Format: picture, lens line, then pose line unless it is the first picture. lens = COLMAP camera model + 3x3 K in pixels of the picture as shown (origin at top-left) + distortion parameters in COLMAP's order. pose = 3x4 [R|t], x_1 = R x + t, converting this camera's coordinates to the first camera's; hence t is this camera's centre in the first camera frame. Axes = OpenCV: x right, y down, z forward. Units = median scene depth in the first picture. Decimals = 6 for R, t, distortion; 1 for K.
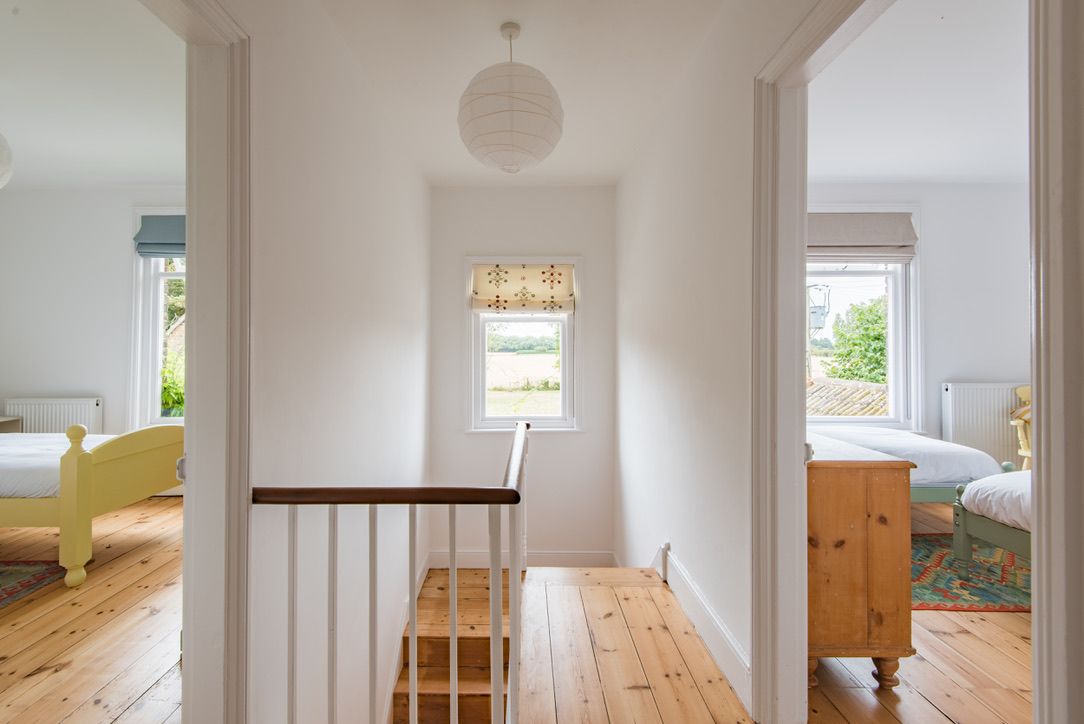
lens RADIAL K [[520.7, 0, 542.5], [0, 520.7, 336.9], [0, 0, 1]] dist [0.002803, 0.001931]
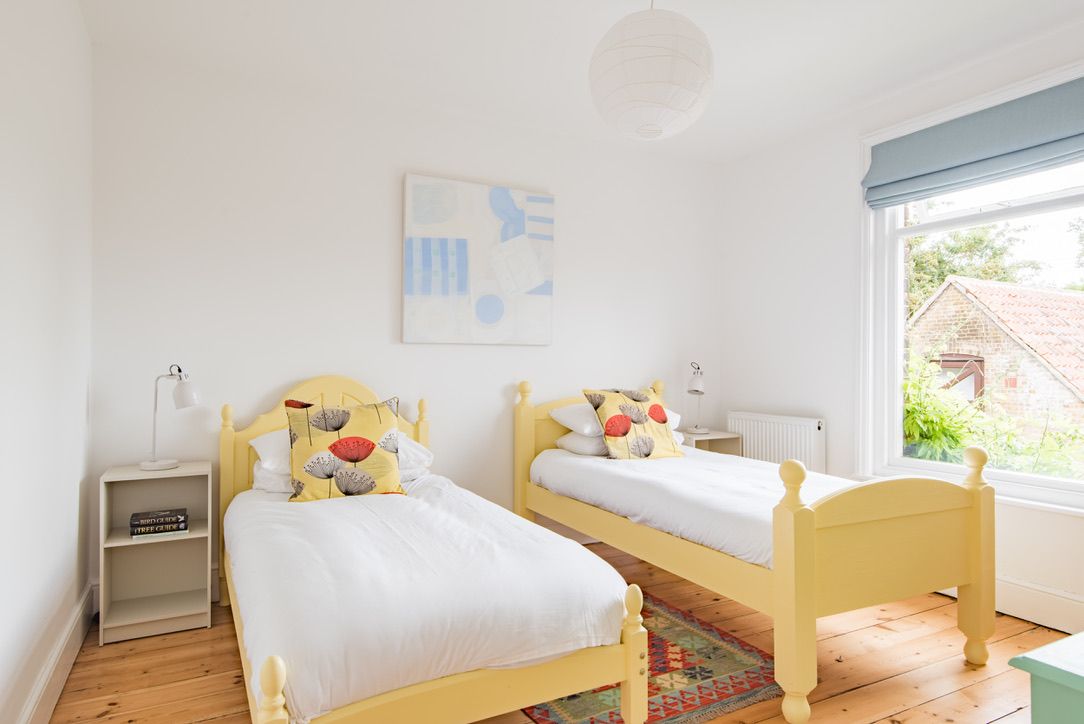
lens RADIAL K [[647.9, 0, 538.9], [0, 647.9, 355.9], [0, 0, 1]] dist [0.018048, -0.001667]
pose [[0.443816, -0.009380, -0.896069, -0.223747], [0.011784, 0.999920, -0.004631, 0.030373], [0.896040, -0.008504, 0.443891, 0.261635]]
